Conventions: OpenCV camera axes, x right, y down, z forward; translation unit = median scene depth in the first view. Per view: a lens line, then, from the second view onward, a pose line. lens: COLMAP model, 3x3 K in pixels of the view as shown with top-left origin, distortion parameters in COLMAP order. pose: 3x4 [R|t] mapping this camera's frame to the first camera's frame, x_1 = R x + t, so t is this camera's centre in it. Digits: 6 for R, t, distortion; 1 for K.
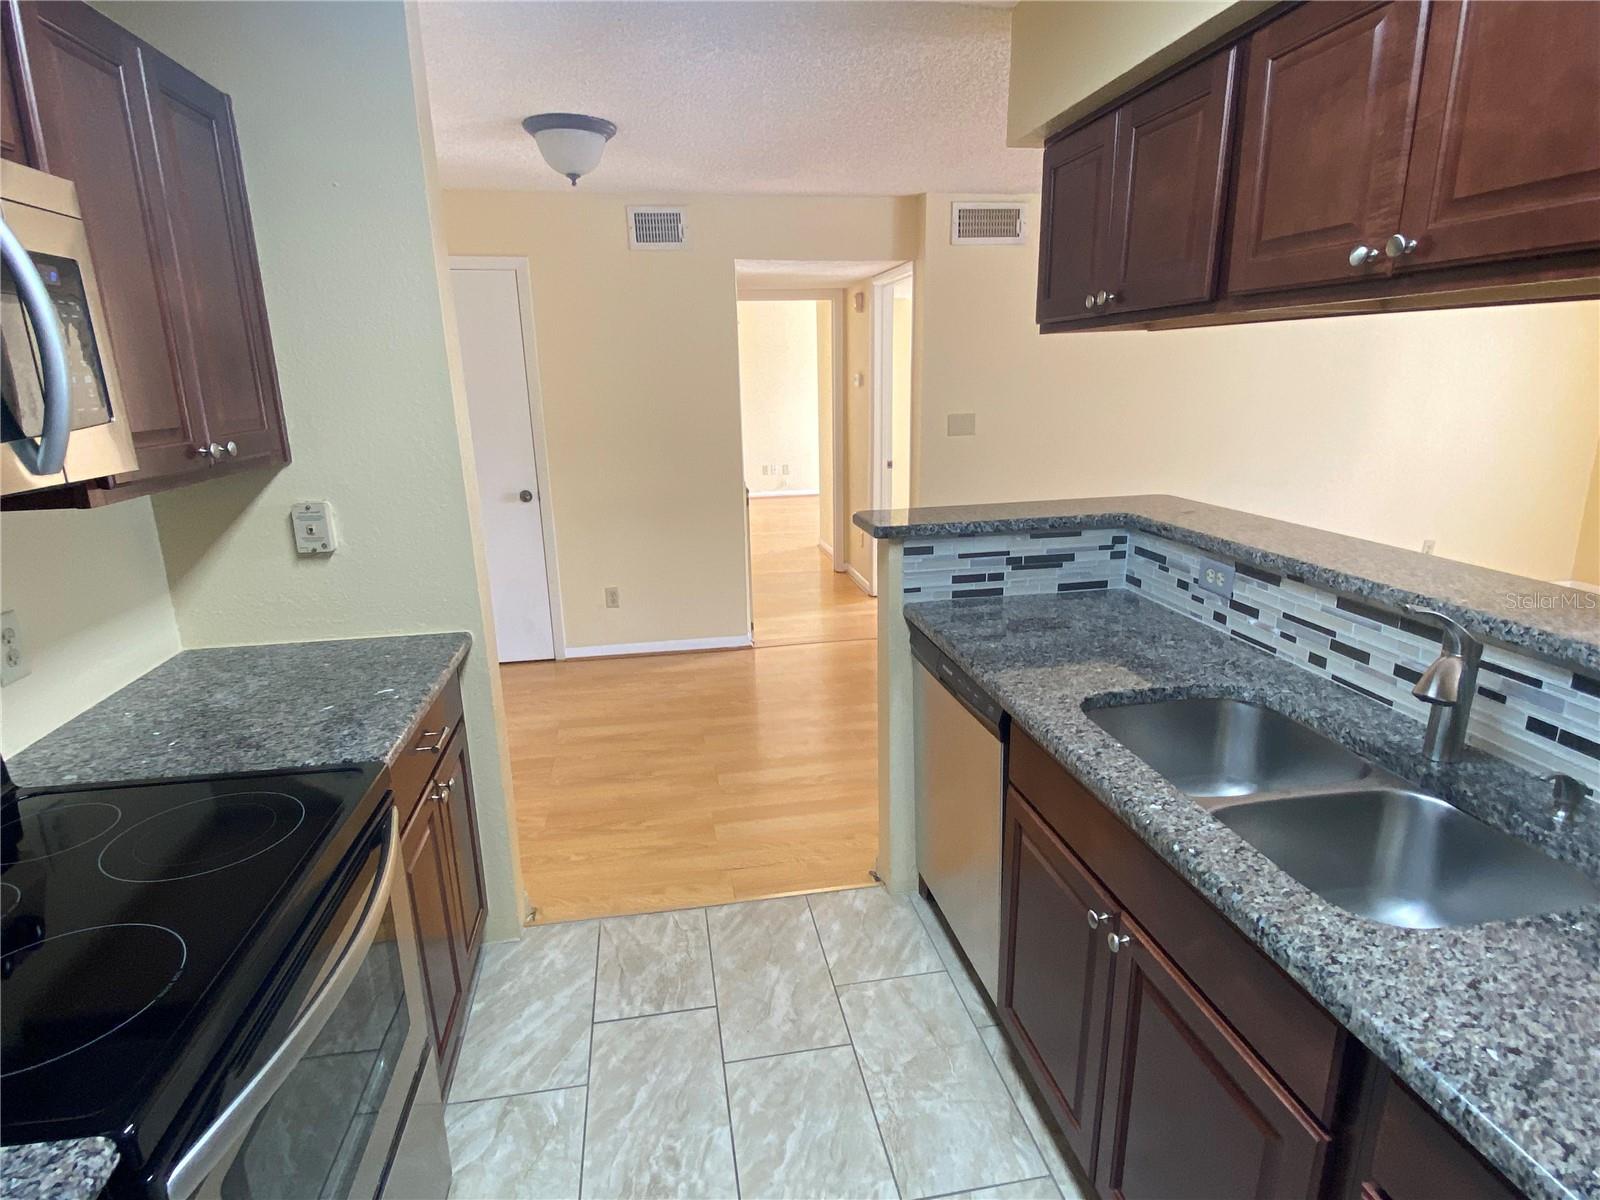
lens RADIAL K [[860.8, 0, 790.6], [0, 860.8, 607.3], [0, 0, 1]] dist [0.074043, -0.064345]
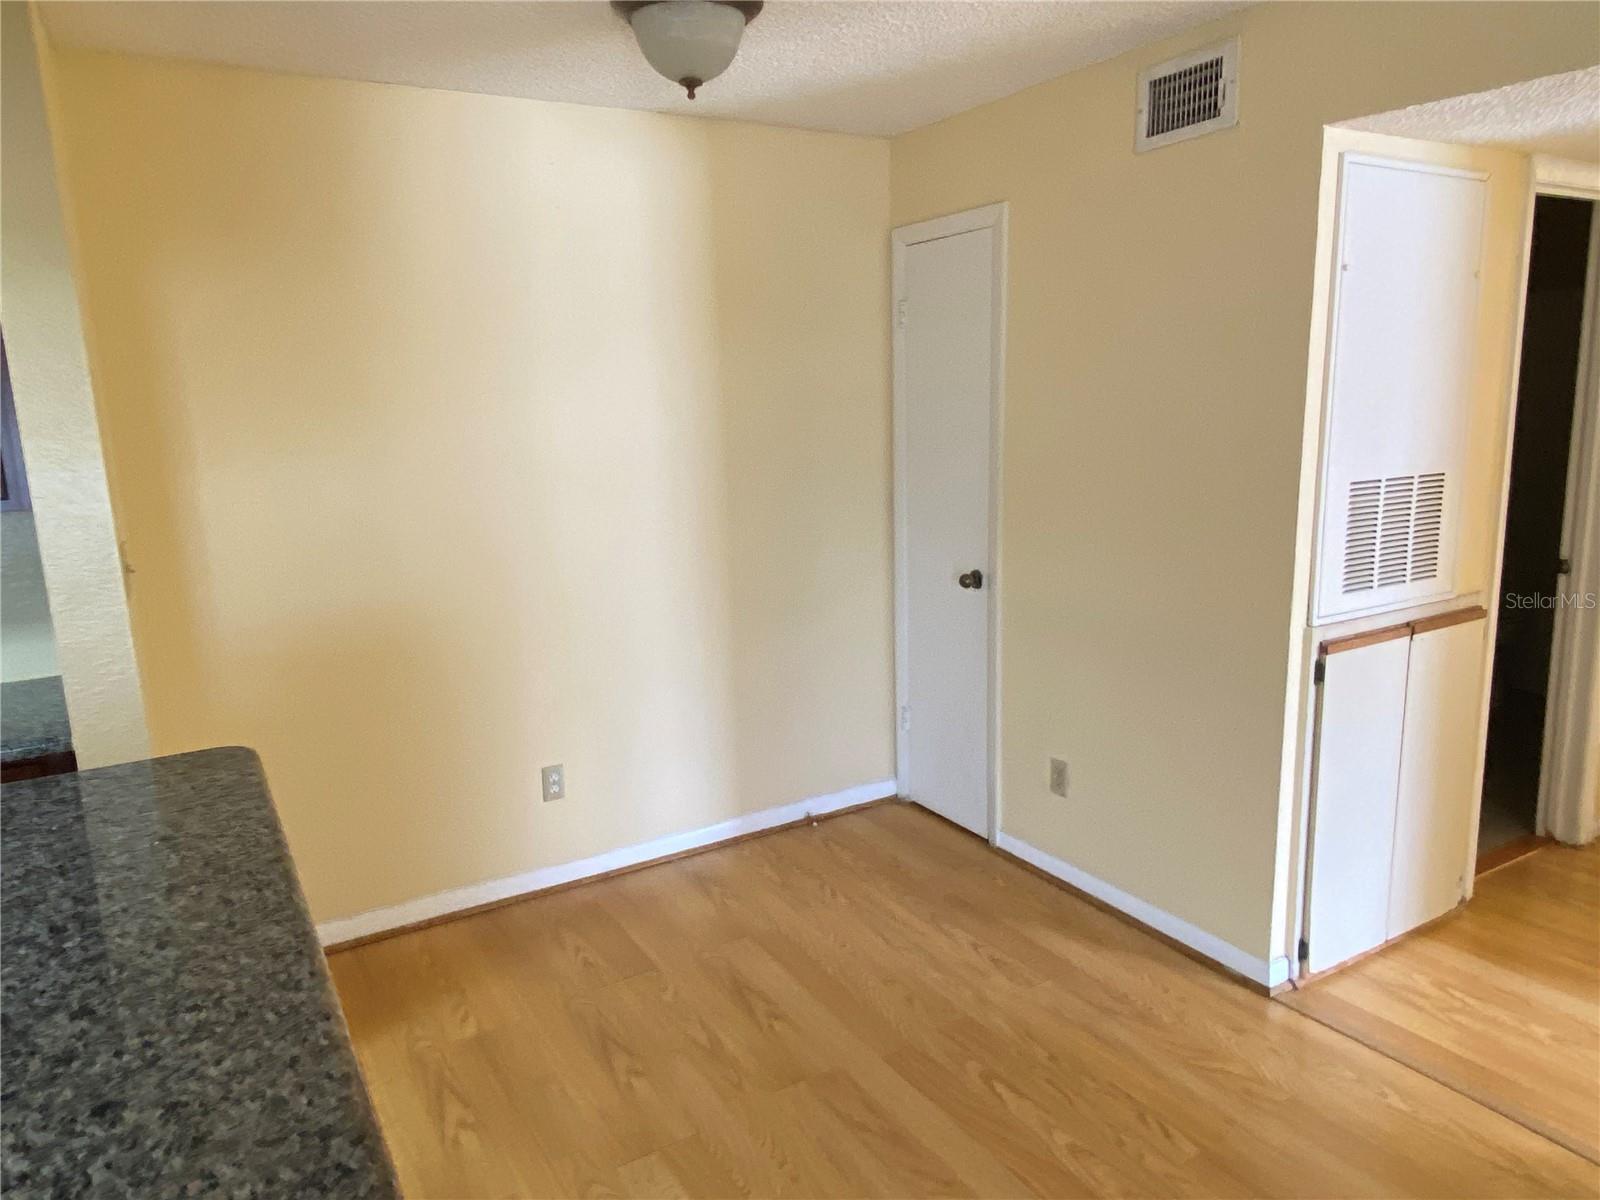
lens RADIAL K [[1078.2, 0, 800.0], [0, 1078.2, 600.0], [0, 0, 1]] dist [0.046015, -0.000385]
pose [[0.371408, 0.189824, -0.908858, 0.522725], [-0.229428, 0.967285, 0.108271, -0.239506], [0.899677, 0.168305, 0.402808, 0.809191]]
